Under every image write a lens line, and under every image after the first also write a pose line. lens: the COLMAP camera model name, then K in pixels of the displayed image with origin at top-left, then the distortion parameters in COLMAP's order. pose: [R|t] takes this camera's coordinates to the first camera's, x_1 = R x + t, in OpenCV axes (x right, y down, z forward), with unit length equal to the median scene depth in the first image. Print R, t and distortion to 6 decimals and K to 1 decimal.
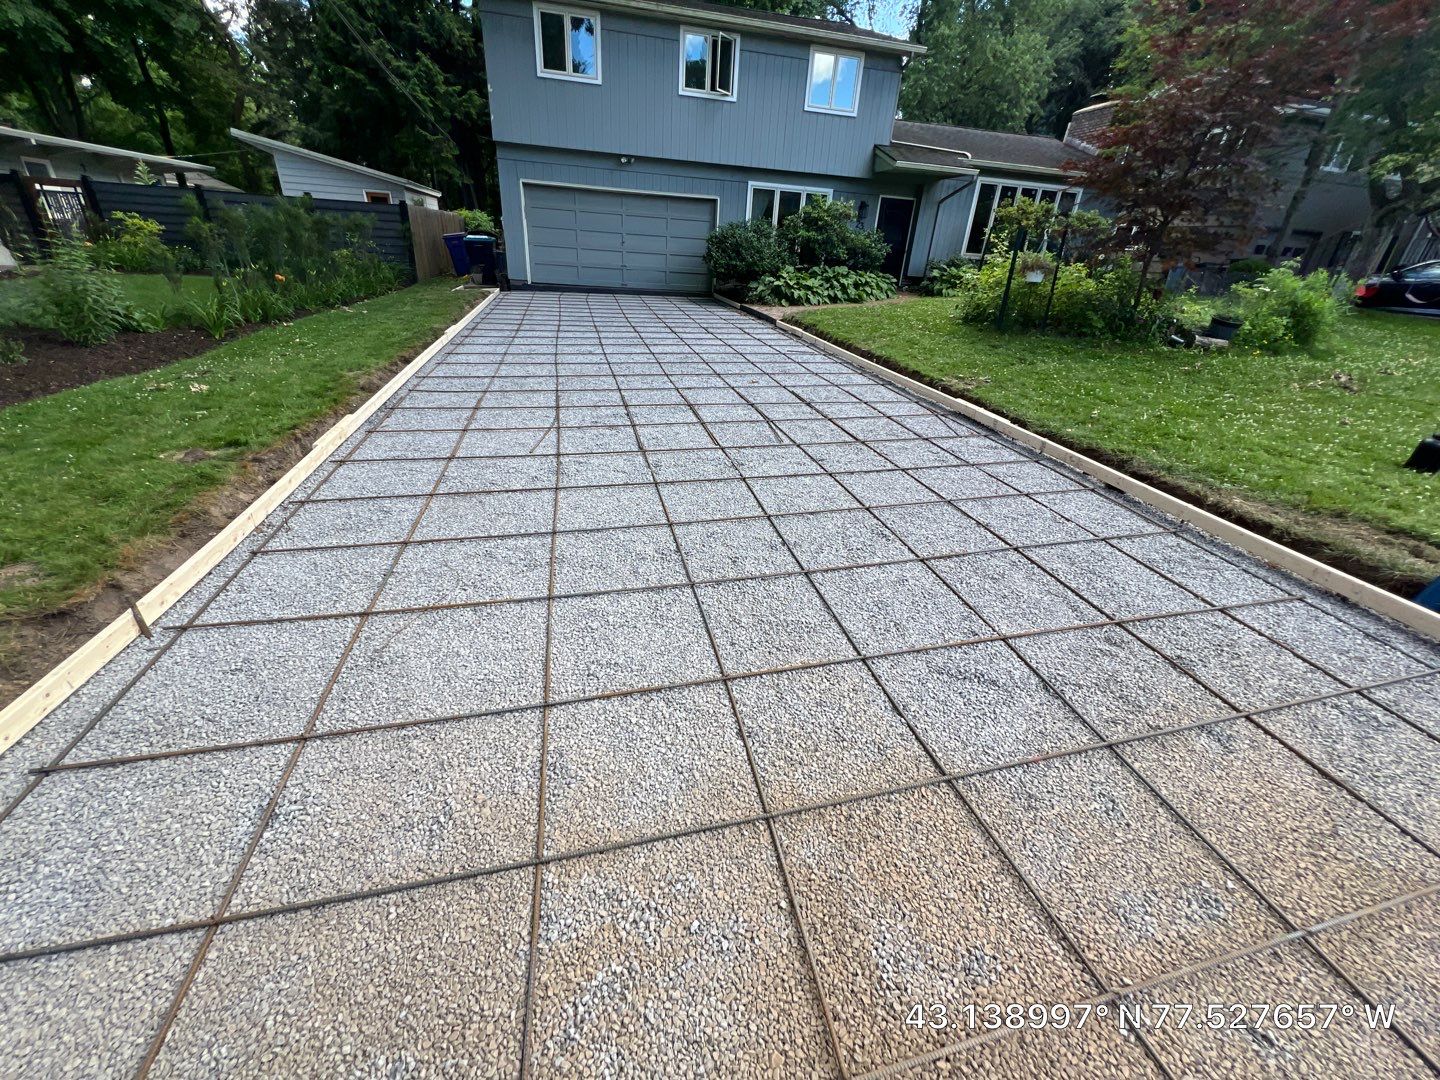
lens RADIAL K [[574.2, 0, 720.0], [0, 574.2, 540.0], [0, 0, 1]] dist [-0.000119, -0.000281]
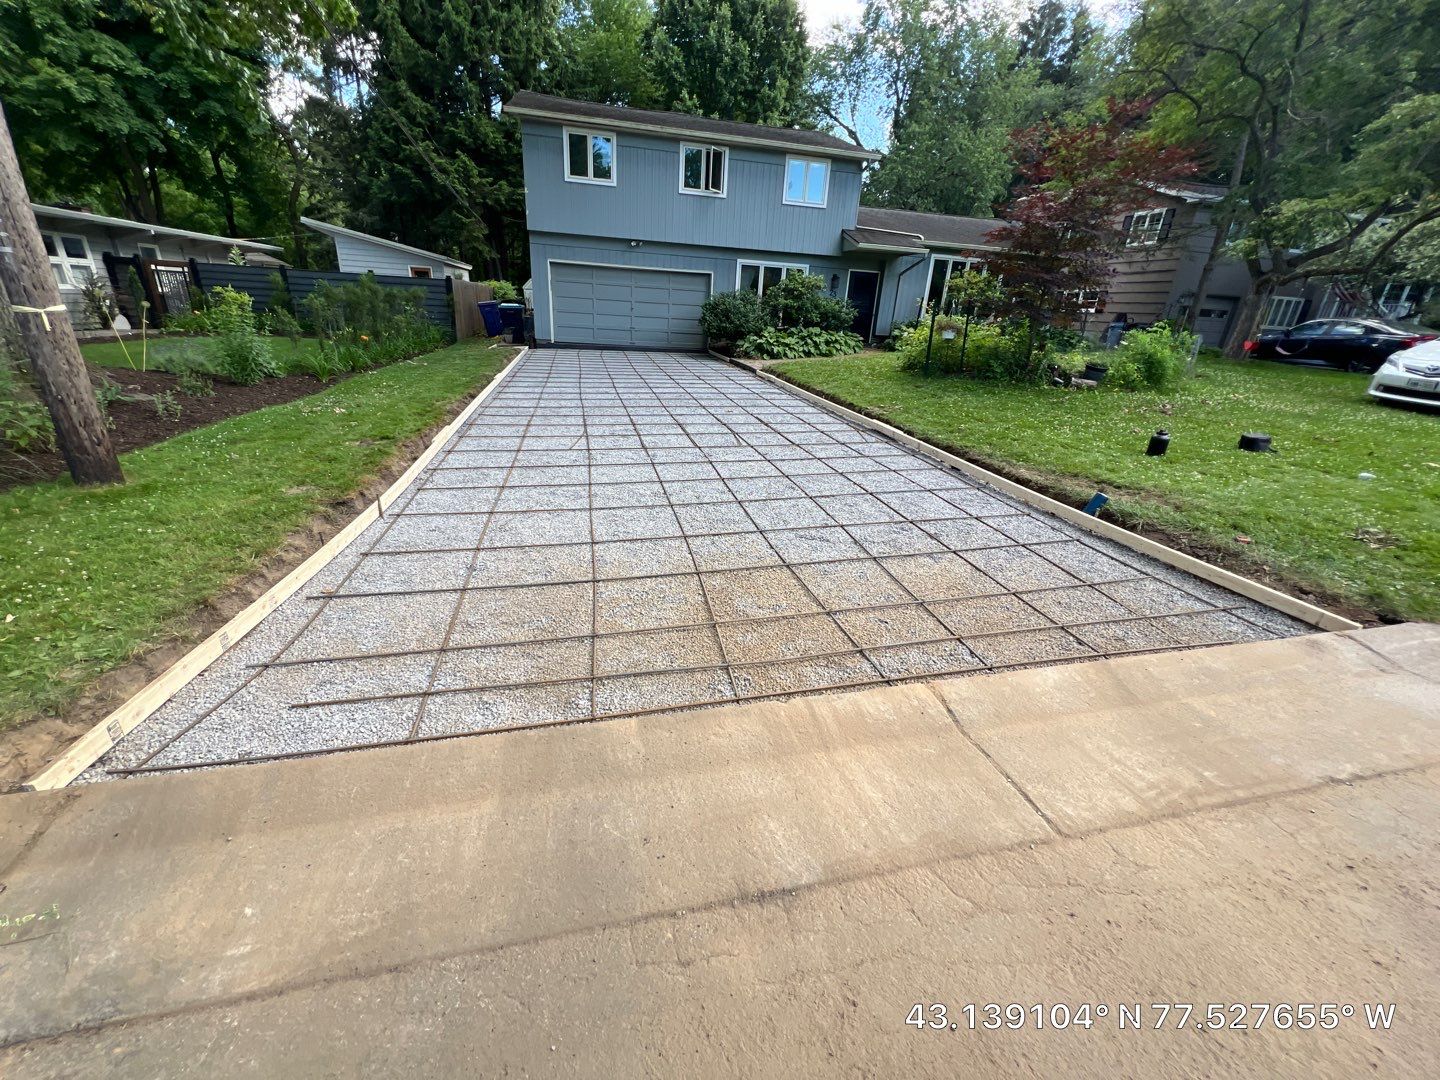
lens RADIAL K [[574.2, 0, 720.0], [0, 574.2, 540.0], [0, 0, 1]] dist [-0.000119, -0.000281]
pose [[0.999972, -0.001543, -0.007377, 0.024452], [0.000872, 0.995932, -0.090099, 0.074890], [0.007486, 0.090090, 0.995906, -0.158645]]
